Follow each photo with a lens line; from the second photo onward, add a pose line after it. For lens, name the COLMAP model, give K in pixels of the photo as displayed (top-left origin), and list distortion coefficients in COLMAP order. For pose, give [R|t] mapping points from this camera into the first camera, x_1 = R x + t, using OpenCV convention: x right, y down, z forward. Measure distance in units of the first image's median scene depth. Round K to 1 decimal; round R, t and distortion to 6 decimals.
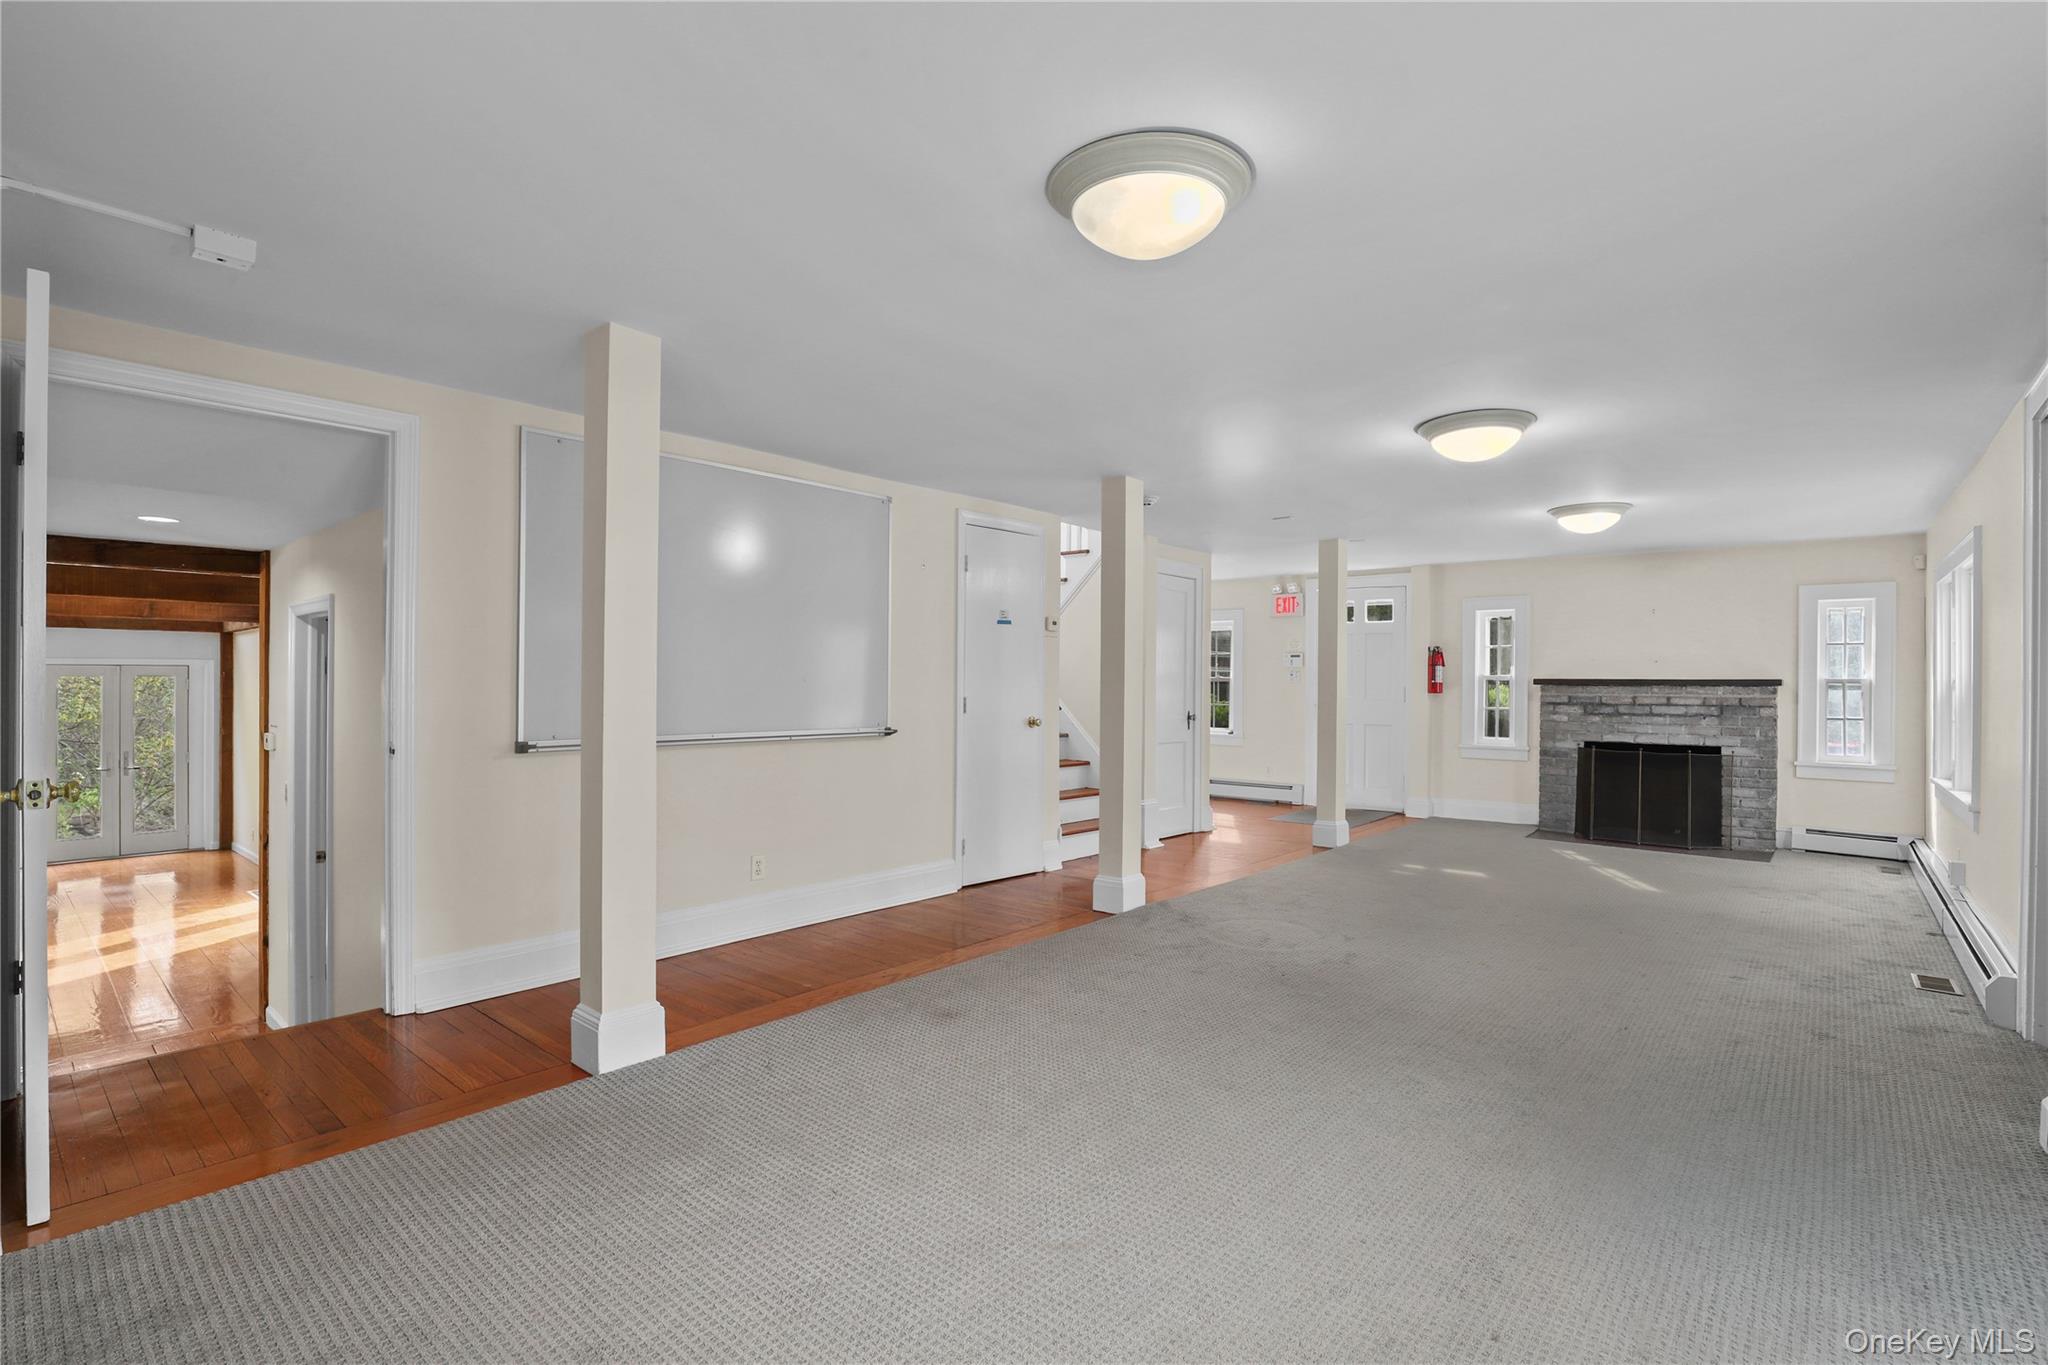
lens RADIAL K [[942.1, 0, 1065.9], [0, 942.1, 680.8], [0, 0, 1]] dist [-0.030655, 0.003837]
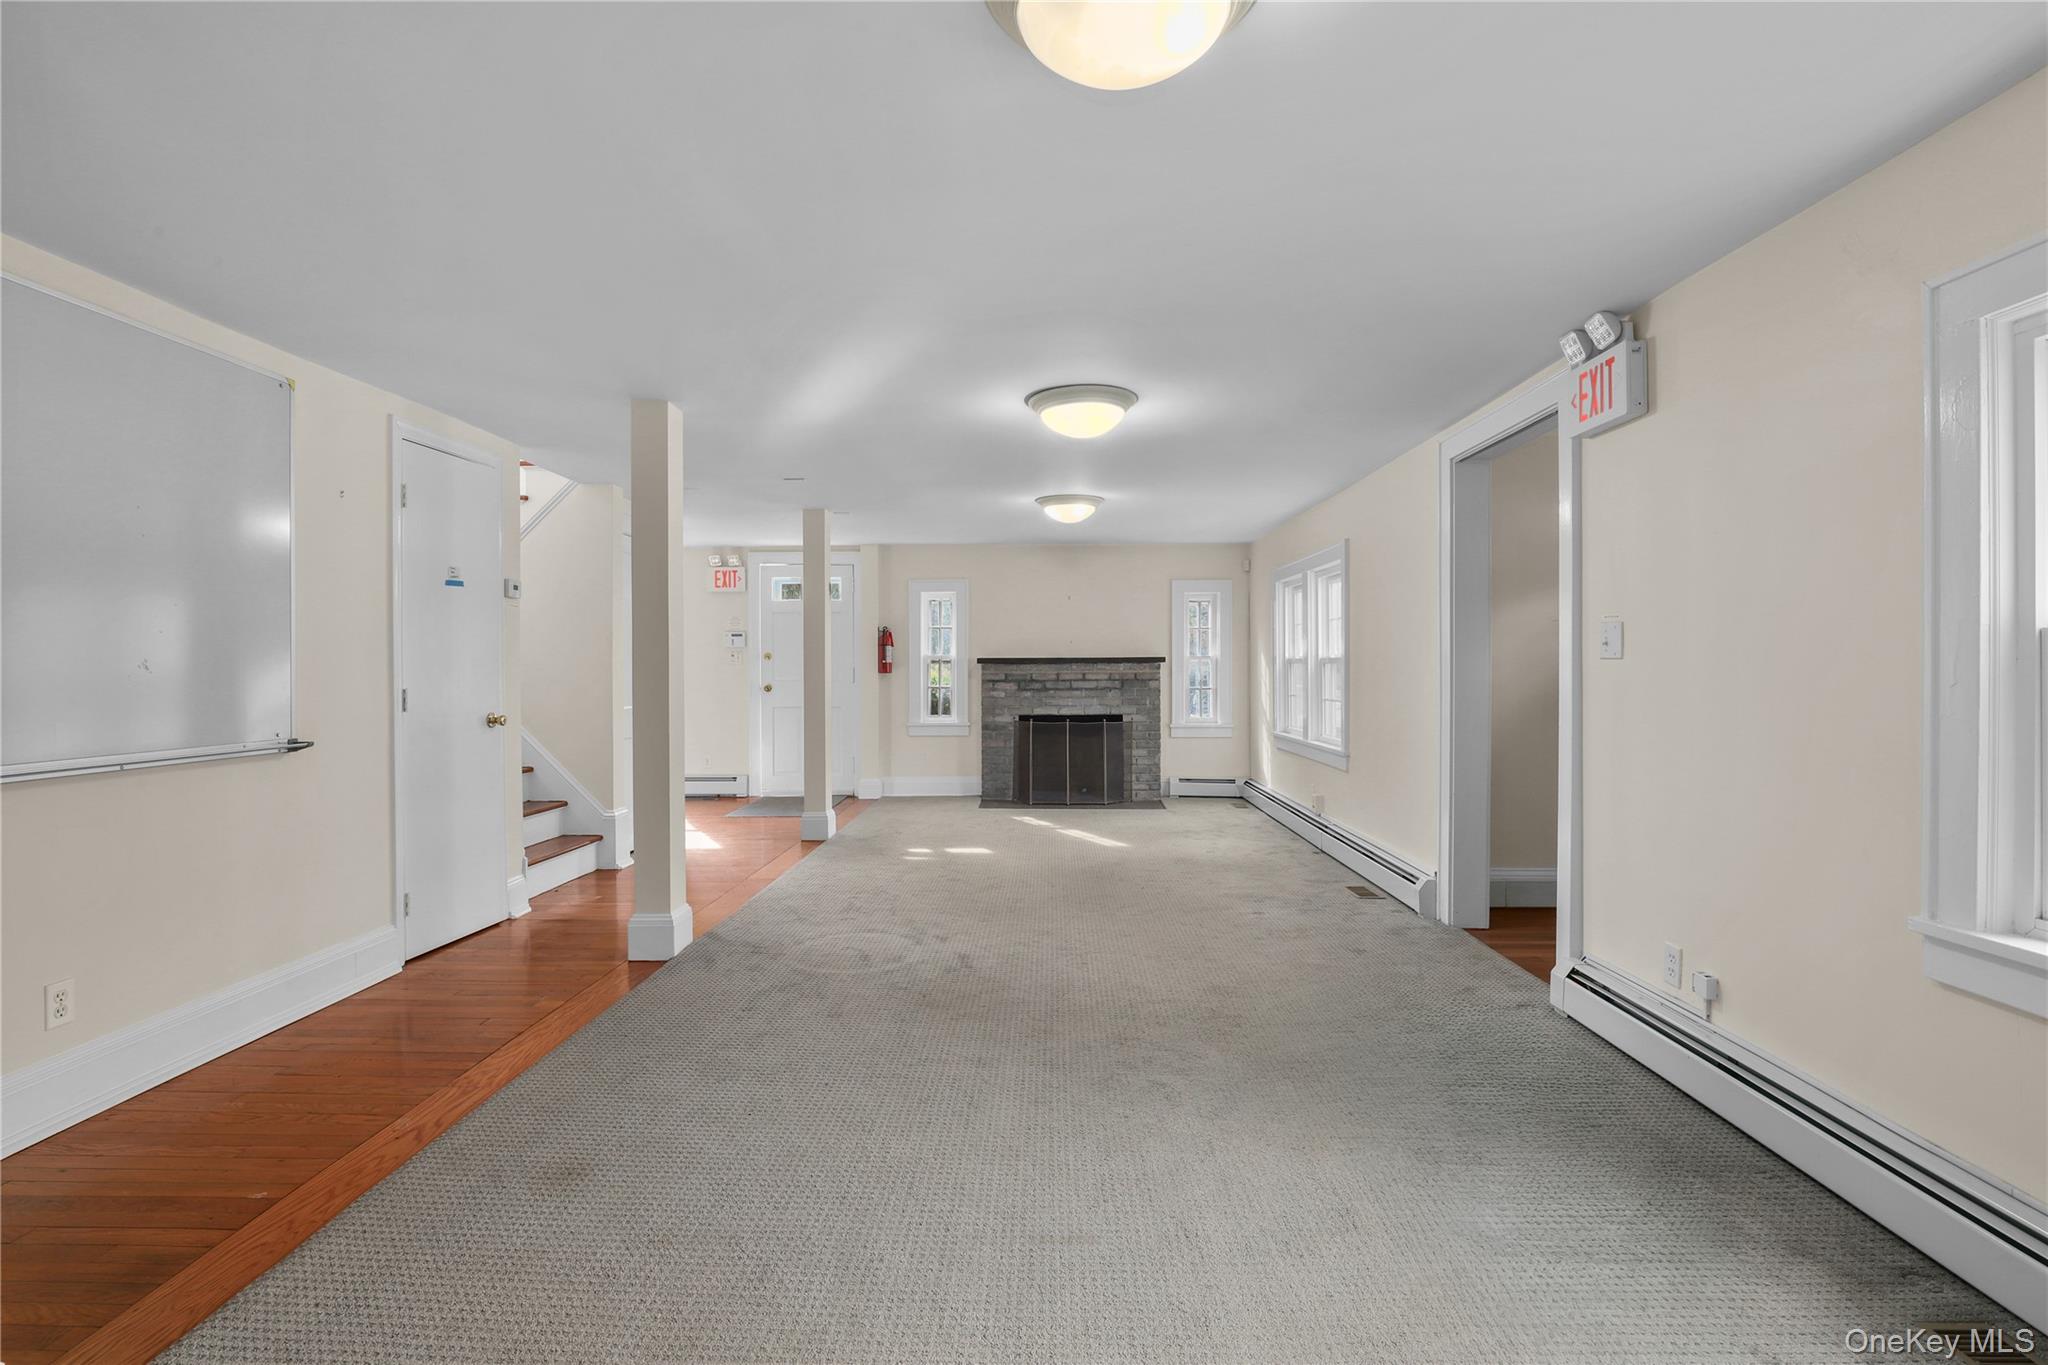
lens RADIAL K [[942.1, 0, 1022.5], [0, 942.1, 670.8], [0, 0, 1]] dist [-0.030655, 0.003837]
pose [[0.794116, -0.014815, 0.607586, -0.120309], [0.009565, 0.999884, 0.011878, 0.000169], [-0.607691, -0.003621, 0.794165, 0.133899]]
